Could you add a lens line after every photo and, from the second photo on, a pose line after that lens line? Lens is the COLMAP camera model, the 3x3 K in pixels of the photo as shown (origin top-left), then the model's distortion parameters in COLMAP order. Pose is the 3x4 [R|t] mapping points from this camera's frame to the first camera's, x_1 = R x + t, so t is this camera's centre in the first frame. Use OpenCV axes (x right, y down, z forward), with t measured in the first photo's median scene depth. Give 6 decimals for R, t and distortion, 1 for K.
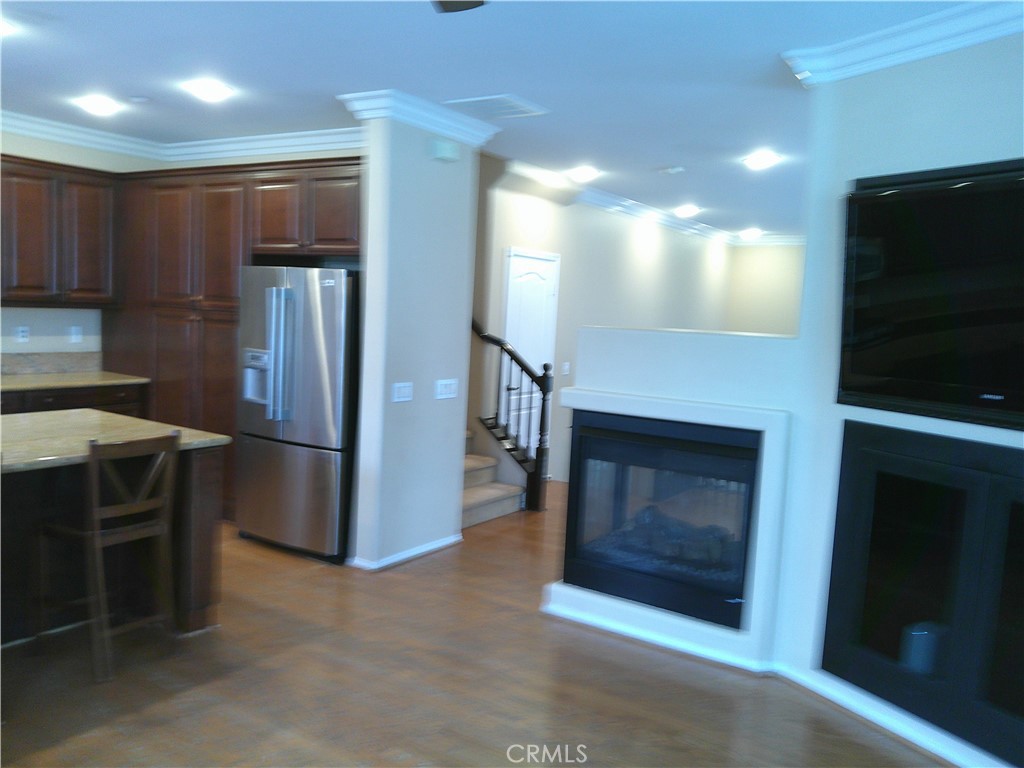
lens RADIAL K [[885.6, 0, 509.3], [0, 885.6, 382.5], [0, 0, 1]] dist [-0.009505, -0.061746]
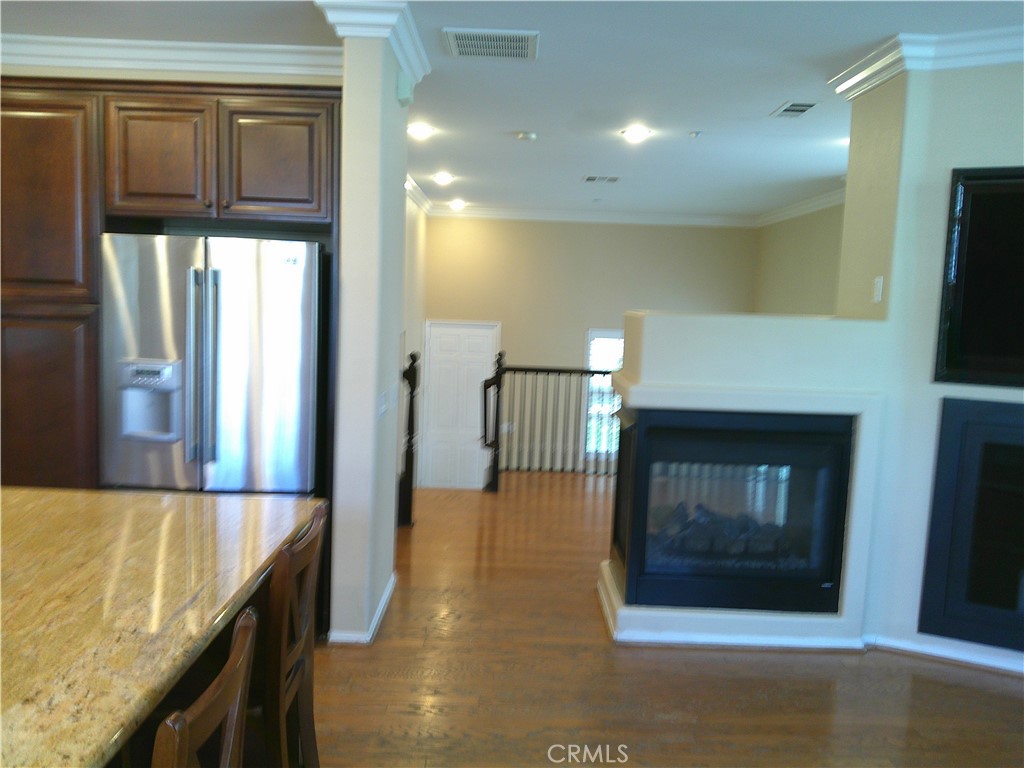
lens RADIAL K [[885.6, 0, 514.0], [0, 885.6, 388.7], [0, 0, 1]] dist [-0.009505, -0.061746]
pose [[0.817337, -0.081326, 0.570392, -0.476198], [0.054946, 0.996478, 0.063343, -0.046859], [-0.573534, -0.020431, 0.818927, 0.316184]]
